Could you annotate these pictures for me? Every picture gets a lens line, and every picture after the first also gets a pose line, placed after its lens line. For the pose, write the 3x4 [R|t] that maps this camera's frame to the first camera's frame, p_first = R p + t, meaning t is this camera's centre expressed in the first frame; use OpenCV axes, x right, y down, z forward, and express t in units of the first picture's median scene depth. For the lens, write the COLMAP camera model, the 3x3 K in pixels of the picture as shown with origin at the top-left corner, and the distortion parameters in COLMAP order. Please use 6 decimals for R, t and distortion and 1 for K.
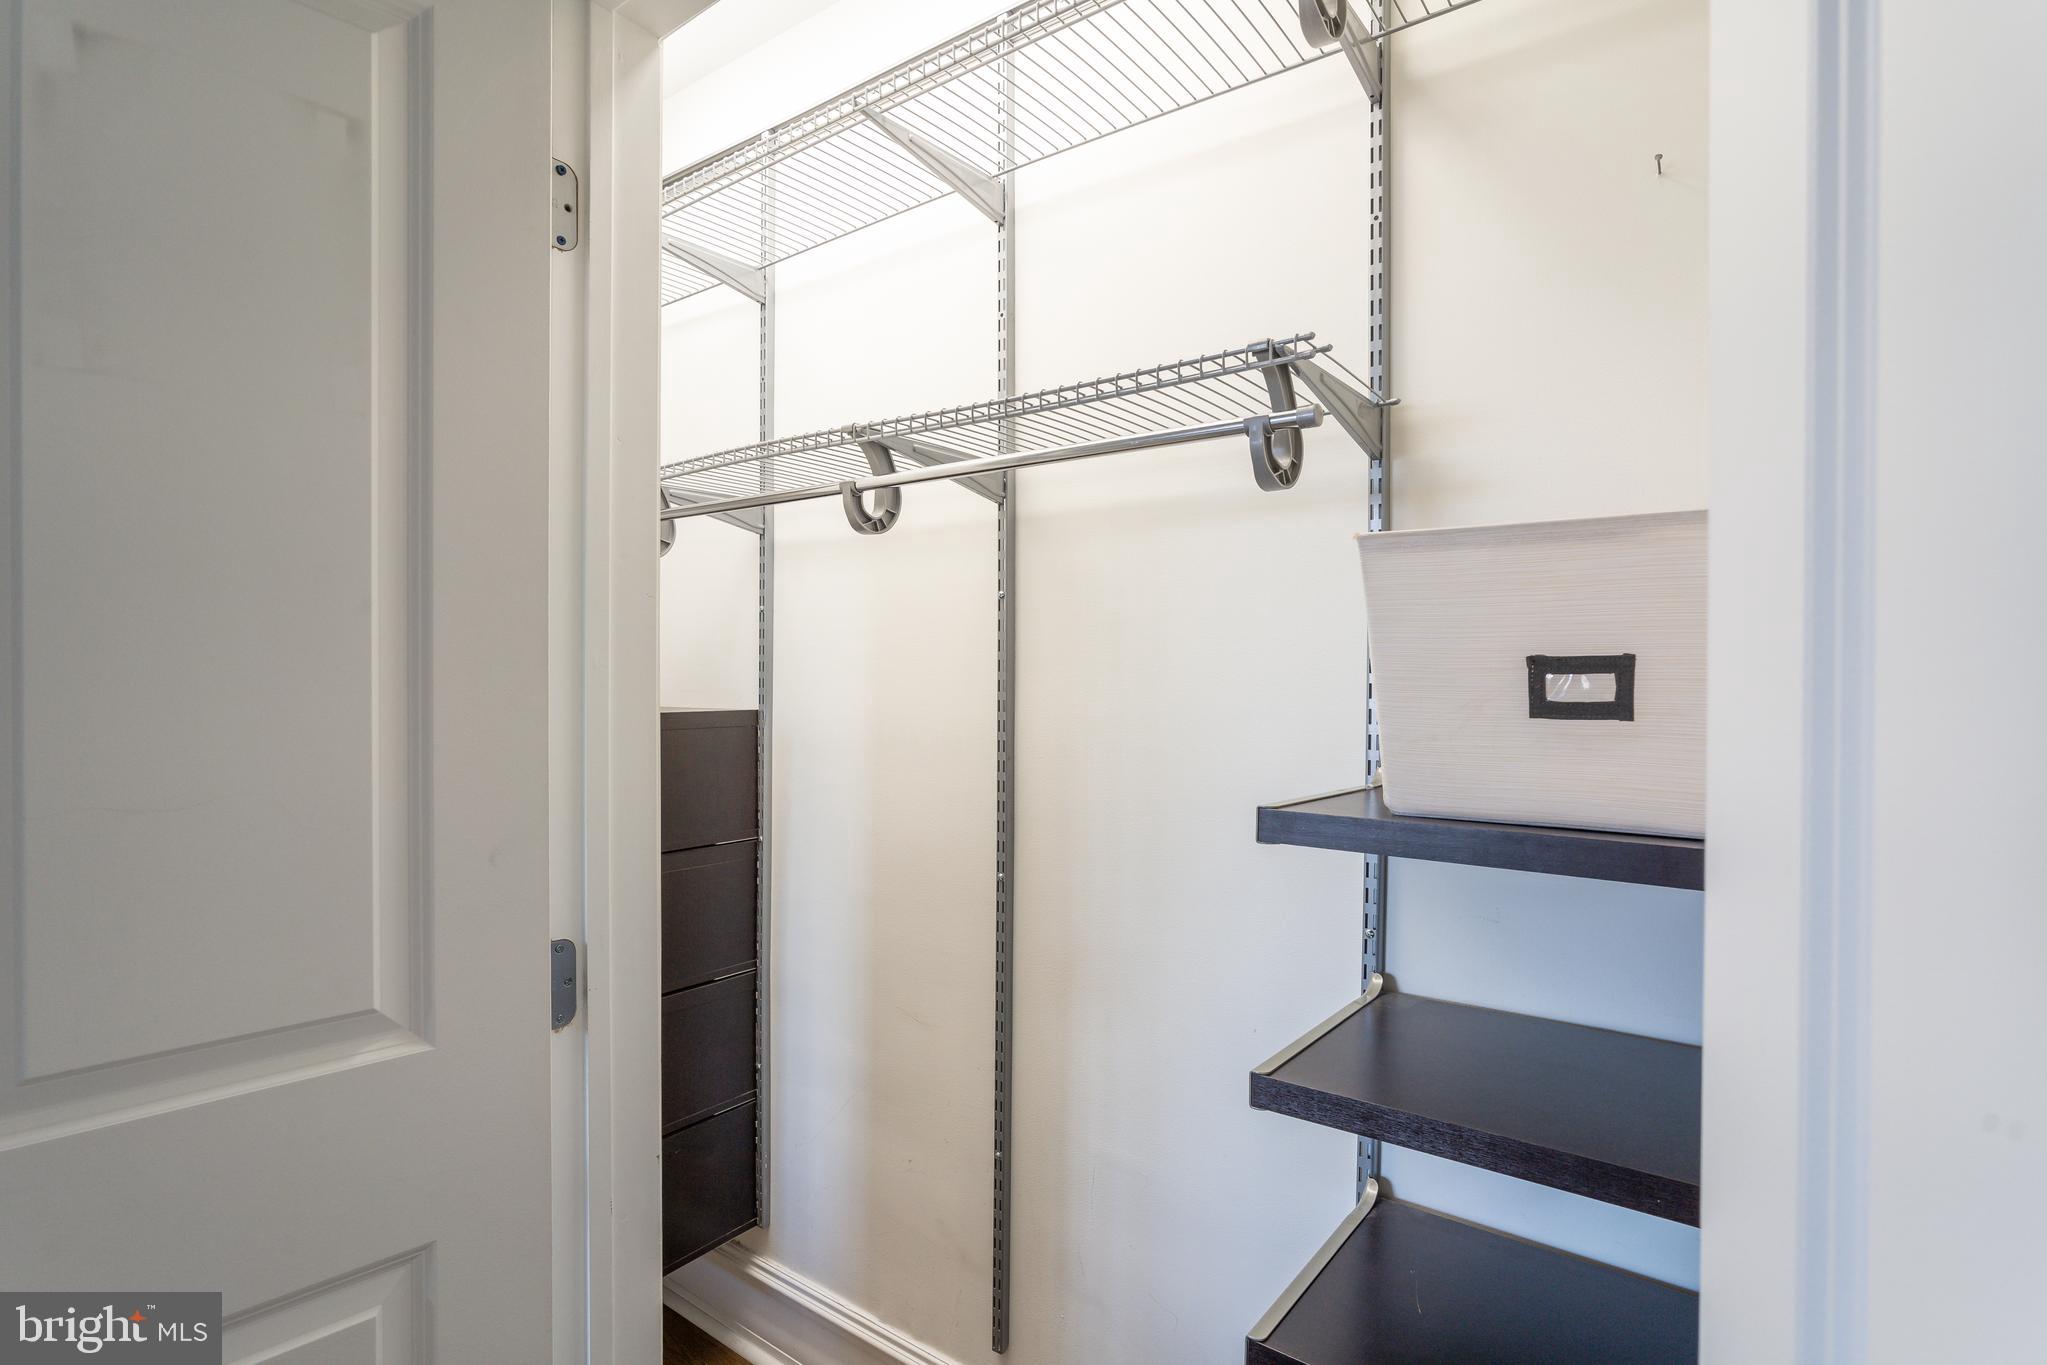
lens RADIAL K [[1027.9, 0, 1013.2], [0, 1027.9, 684.3], [0, 0, 1]] dist [-0.028587, 0.016712]
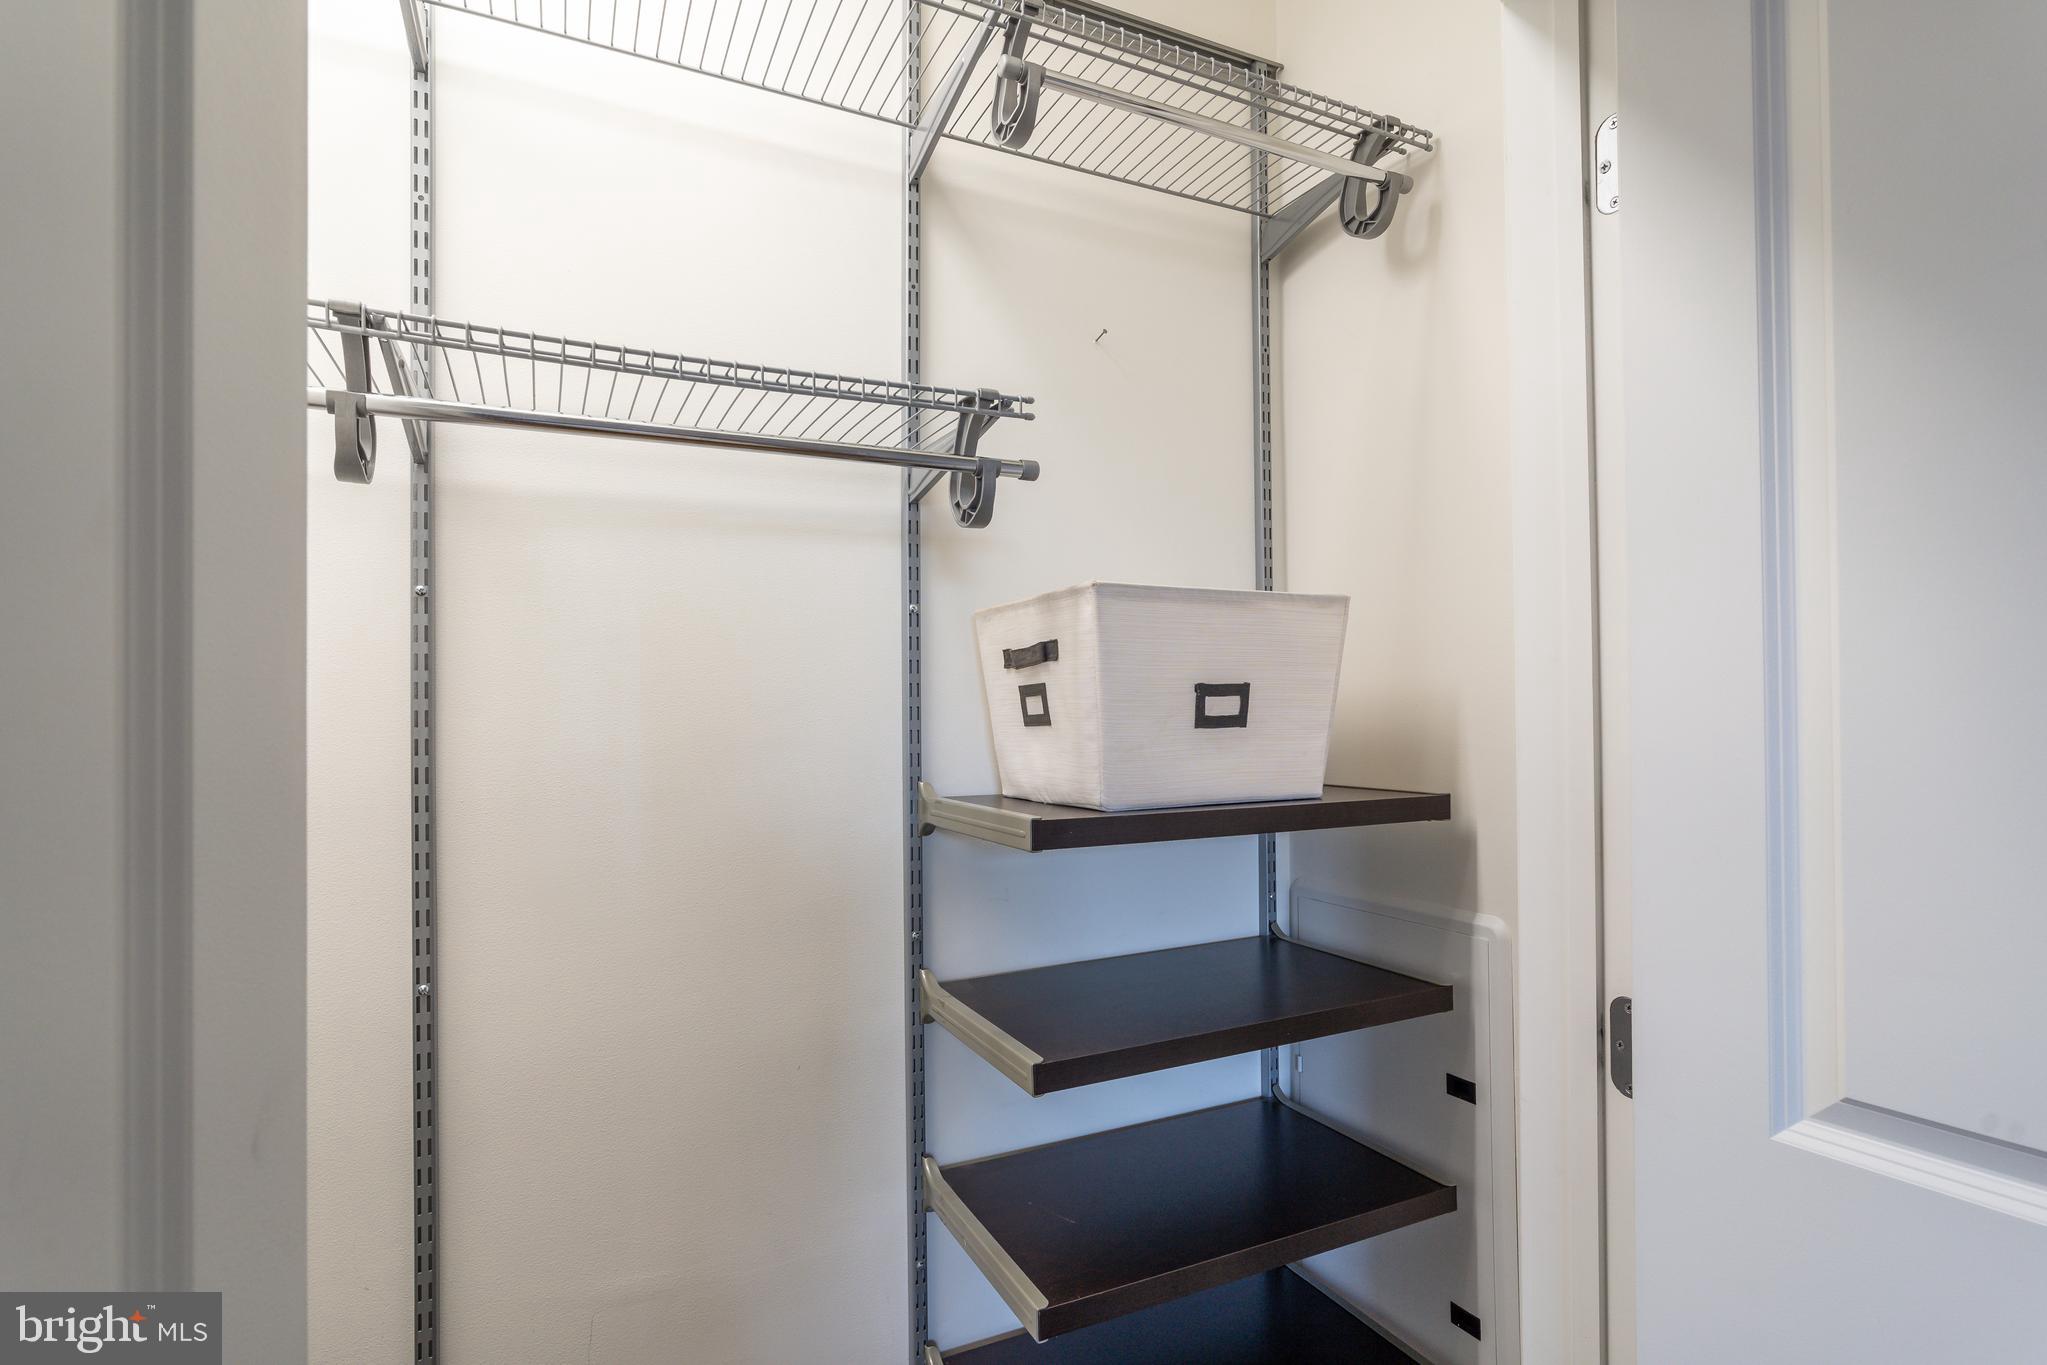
lens RADIAL K [[1012.6, 0, 1028.7], [0, 1012.6, 682.8], [0, 0, 1]] dist [-0.037411, 0.020768]
pose [[0.449527, 0.011146, 0.893197, -0.438089], [0.017163, 0.999630, -0.021112, -0.001995], [-0.893102, 0.024820, 0.449169, 0.318438]]
